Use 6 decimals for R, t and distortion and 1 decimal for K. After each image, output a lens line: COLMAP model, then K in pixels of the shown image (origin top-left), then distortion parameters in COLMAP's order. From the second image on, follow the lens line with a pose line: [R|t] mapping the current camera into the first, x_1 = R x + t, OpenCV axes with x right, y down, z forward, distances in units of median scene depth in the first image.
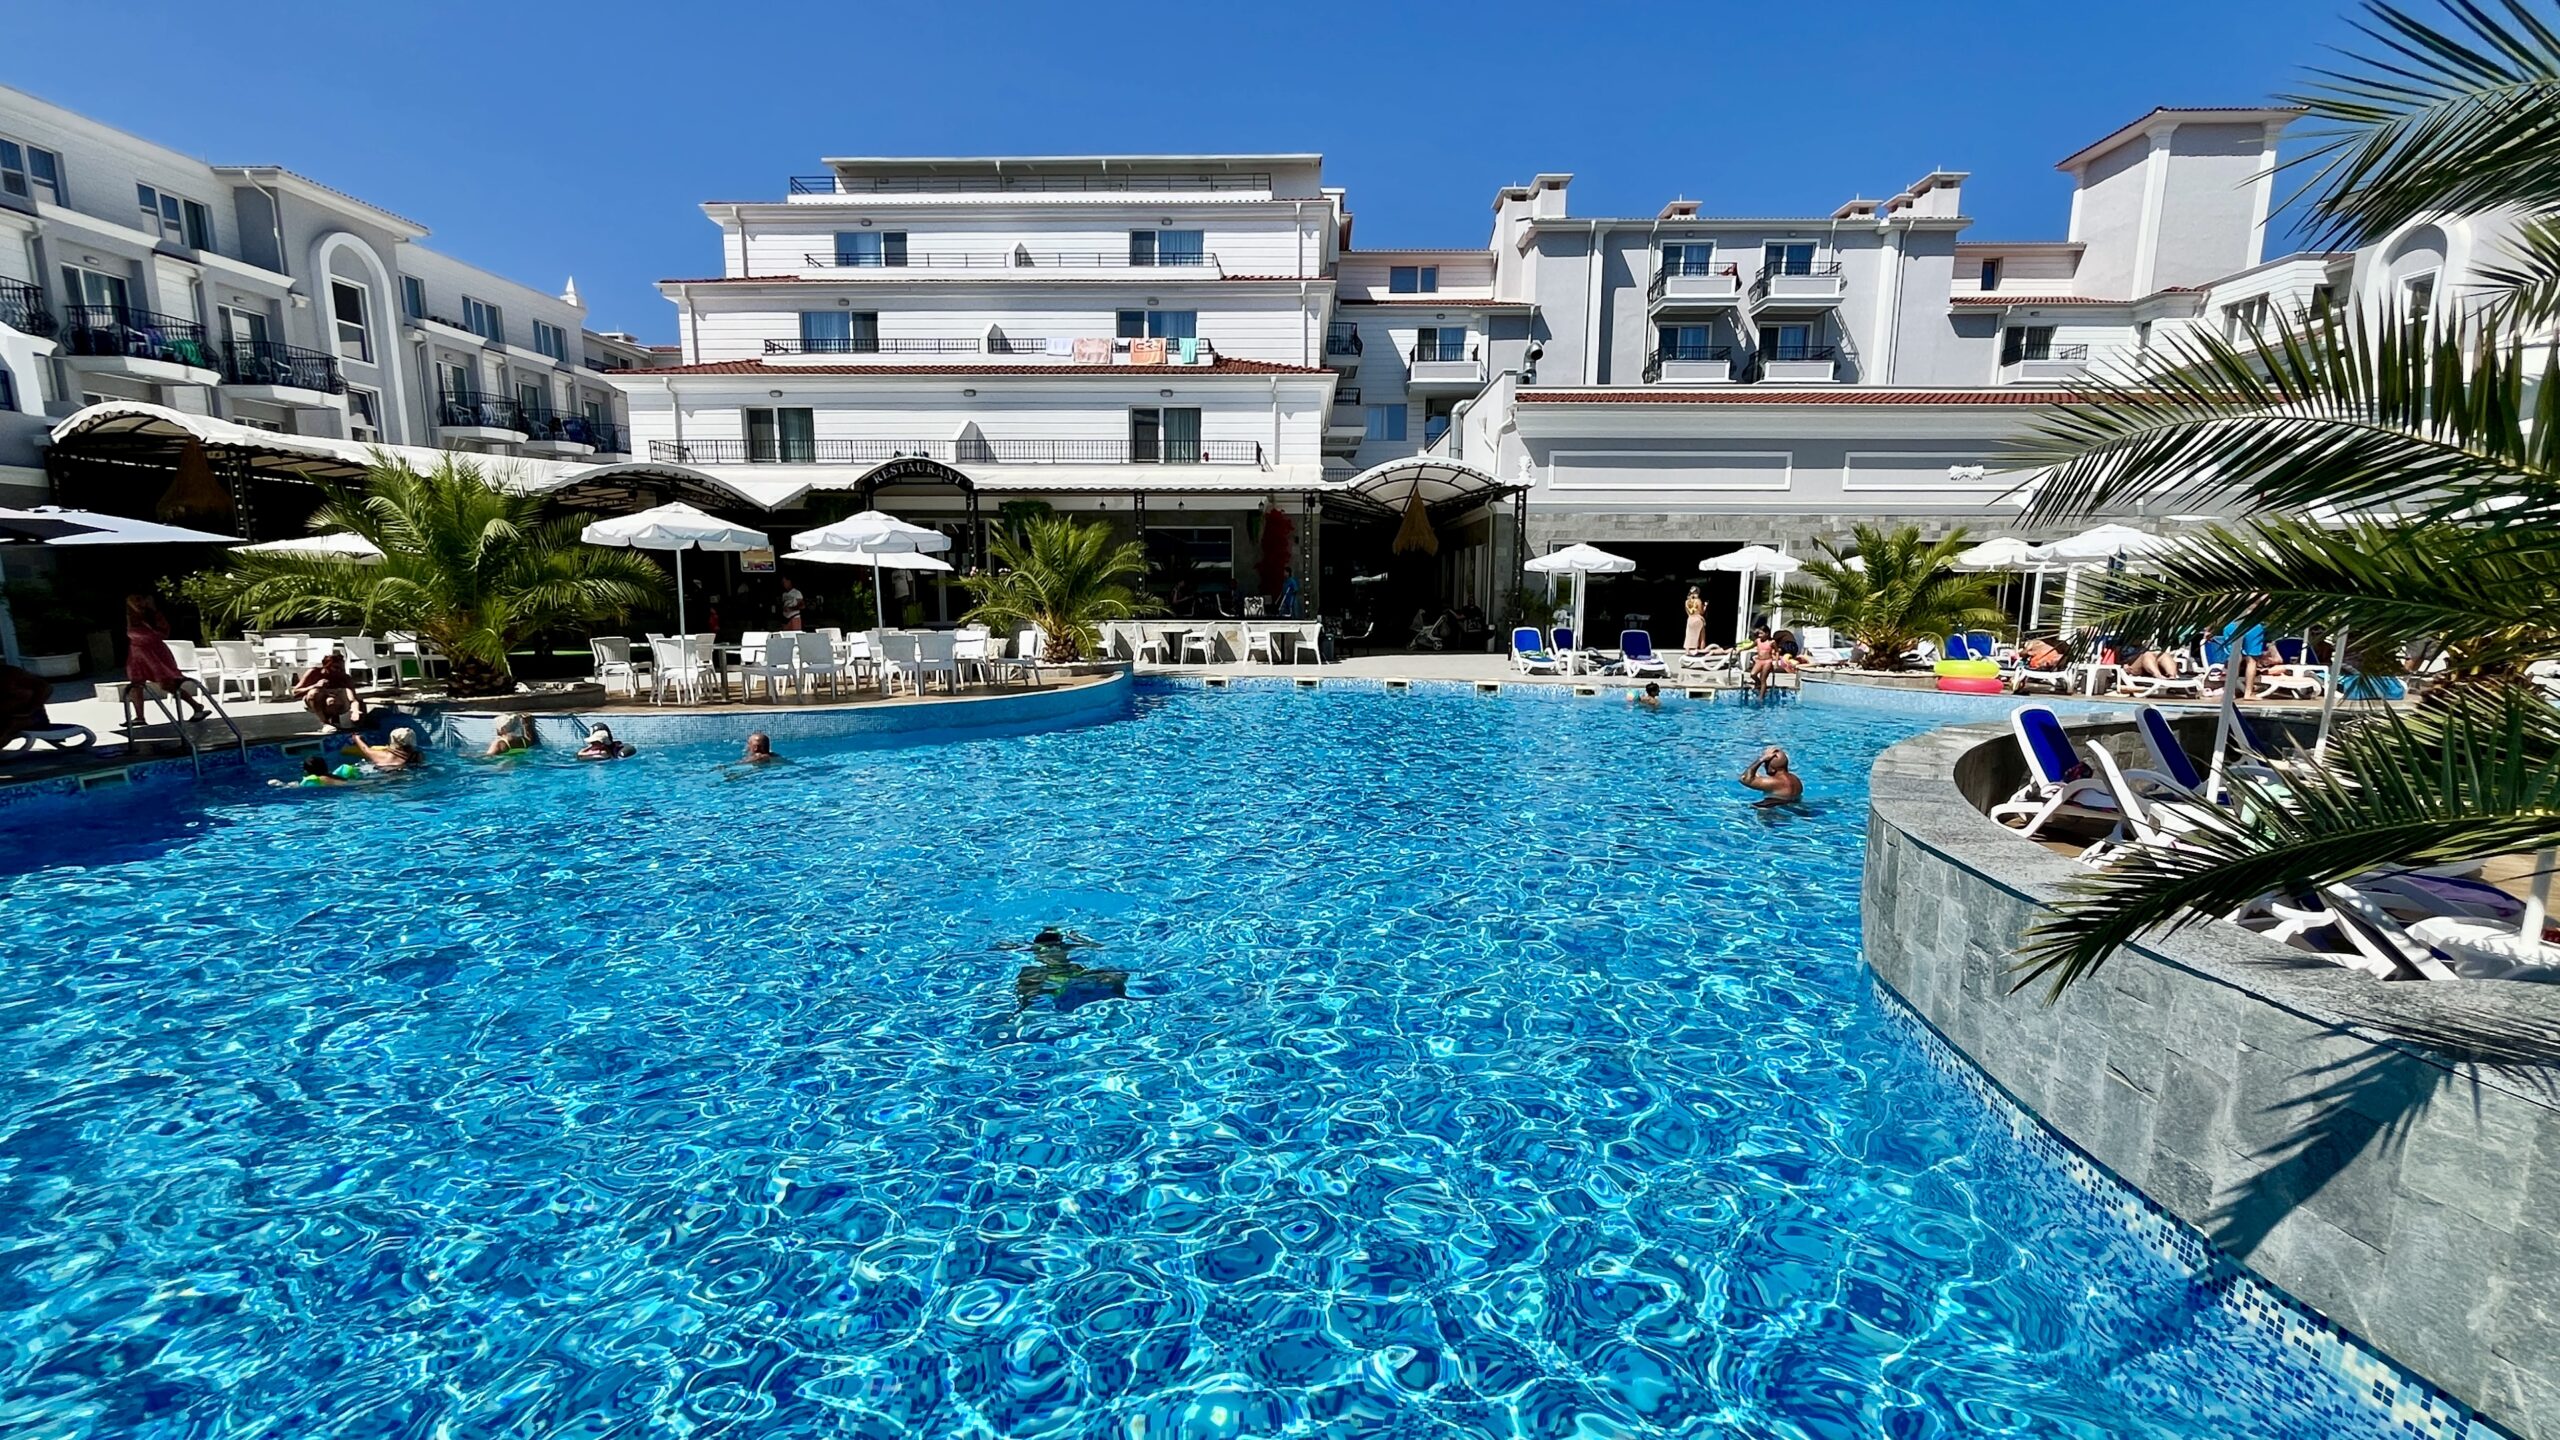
lens RADIAL K [[1042.7, 0, 1280.0], [0, 1042.7, 720.0], [0, 0, 1]] dist [-0.001731, -0.000118]
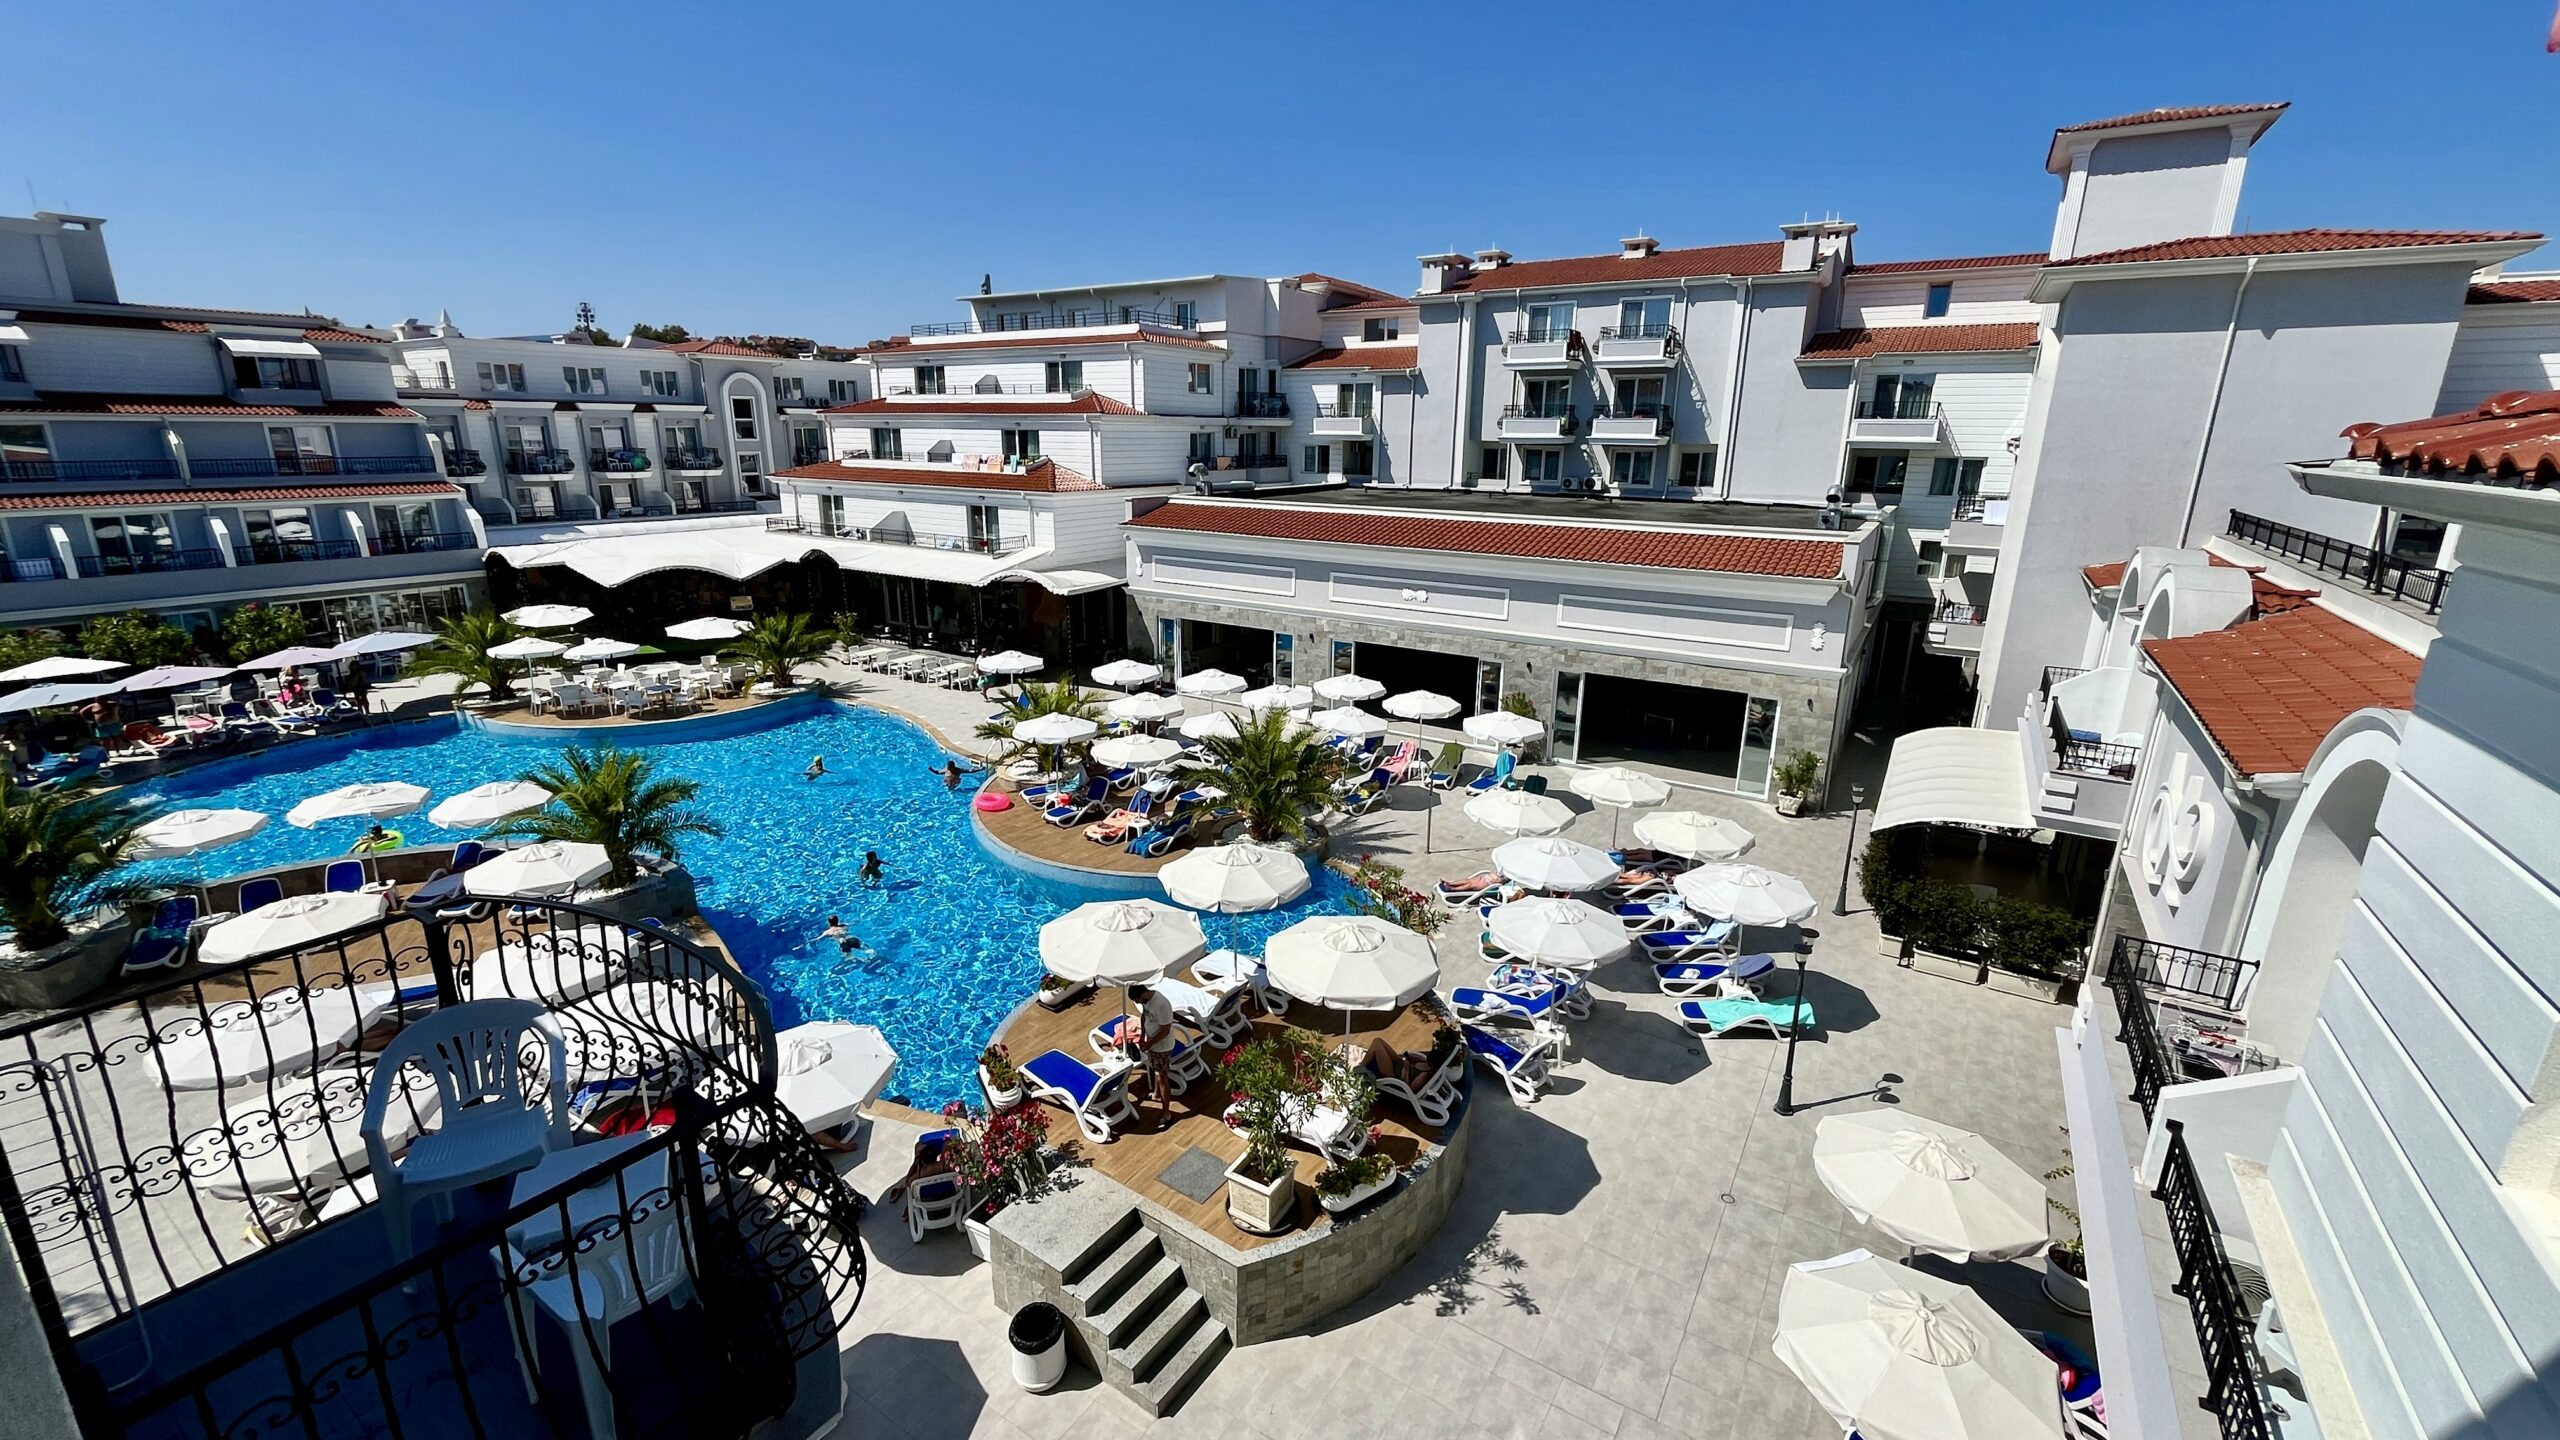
lens RADIAL K [[1042.7, 0, 1280.0], [0, 1042.7, 720.0], [0, 0, 1]] dist [-0.001731, -0.000118]
pose [[0.864206, 0.135952, -0.484423, 0.754457], [-0.073386, 0.986565, 0.145956, -0.170045], [0.497758, -0.090587, 0.862572, -0.133388]]
